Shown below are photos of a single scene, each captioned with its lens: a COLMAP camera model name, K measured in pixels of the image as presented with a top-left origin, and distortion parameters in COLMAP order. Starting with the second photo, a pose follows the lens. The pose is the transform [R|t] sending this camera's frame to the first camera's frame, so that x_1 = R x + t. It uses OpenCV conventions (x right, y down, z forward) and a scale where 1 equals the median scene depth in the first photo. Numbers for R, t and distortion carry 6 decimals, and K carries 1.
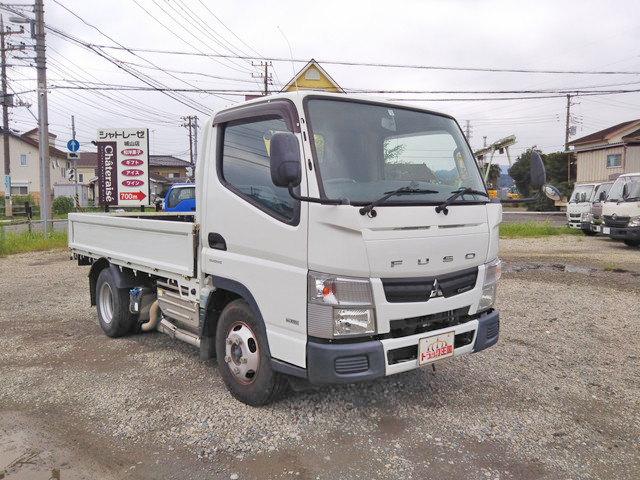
lens RADIAL K [[569.1, 0, 320.0], [0, 569.1, 240.0], [0, 0, 1]] dist [-0.081594, 0.122565]
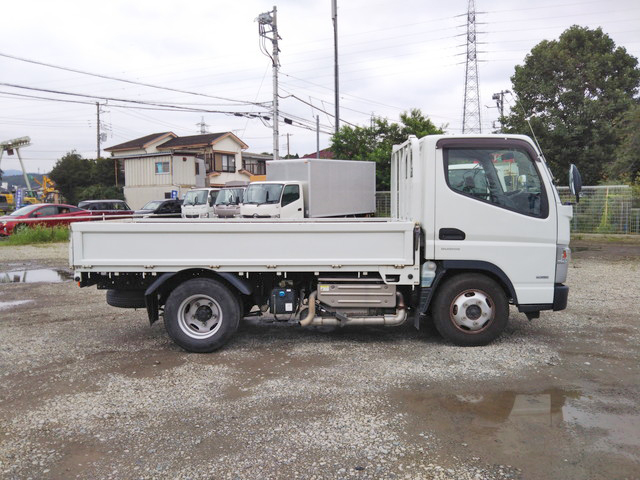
lens RADIAL K [[569.1, 0, 320.0], [0, 569.1, 240.0], [0, 0, 1]] dist [-0.081594, 0.122565]
pose [[0.645907, -0.059139, 0.761122, -1.487780], [0.064297, 0.997667, 0.022955, -0.036918], [-0.760703, 0.034111, 0.648203, 0.380441]]
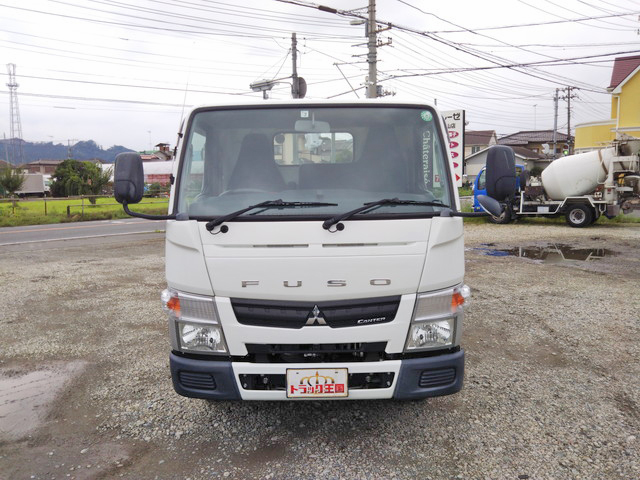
lens RADIAL K [[569.1, 0, 320.0], [0, 569.1, 240.0], [0, 0, 1]] dist [-0.081594, 0.122565]
pose [[0.791064, 0.057475, -0.609027, 0.679542], [-0.032324, 0.998113, 0.052207, -0.070936], [0.610878, -0.021613, 0.791430, 0.291858]]
